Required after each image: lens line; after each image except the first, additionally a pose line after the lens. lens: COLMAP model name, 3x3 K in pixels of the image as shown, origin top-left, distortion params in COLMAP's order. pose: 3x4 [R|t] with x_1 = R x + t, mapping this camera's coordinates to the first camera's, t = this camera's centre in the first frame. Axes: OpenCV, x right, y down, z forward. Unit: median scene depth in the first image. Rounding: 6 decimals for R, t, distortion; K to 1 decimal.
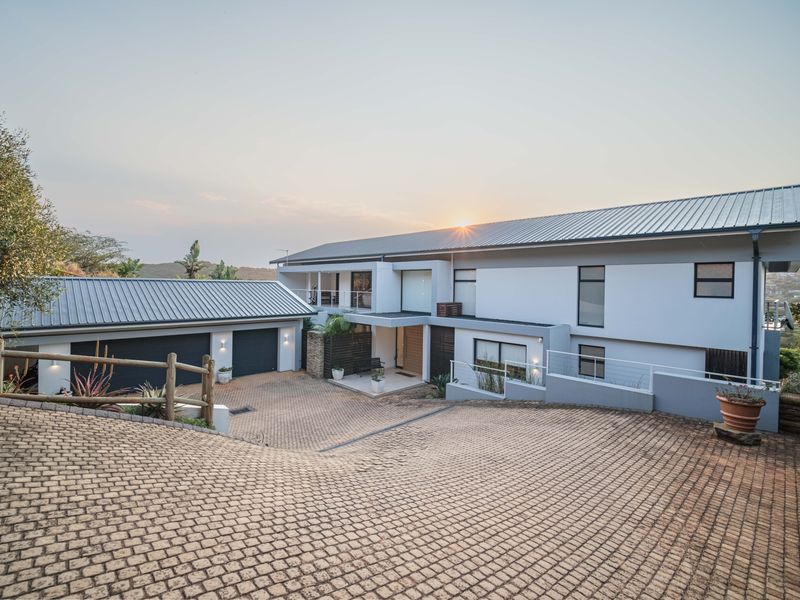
lens RADIAL K [[417.5, 0, 400.0], [0, 417.5, 300.0], [0, 0, 1]] dist [0.004457, 0.000531]
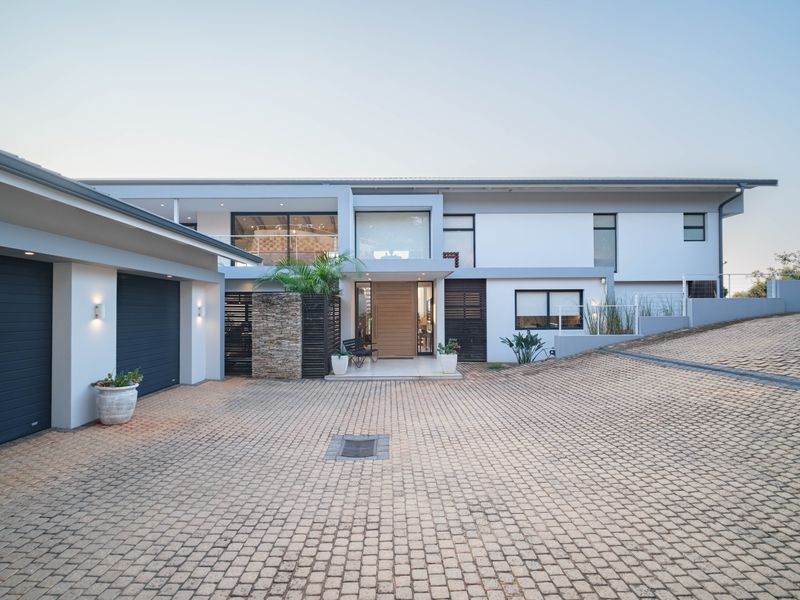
lens RADIAL K [[375.2, 0, 397.3], [0, 375.2, 309.9], [0, 0, 1]] dist [0.000865, -0.000227]
pose [[0.649198, -0.014689, 0.760478, -0.498035], [0.052852, 0.998268, -0.025835, 0.129000], [-0.758781, 0.056965, 0.648850, 0.651860]]
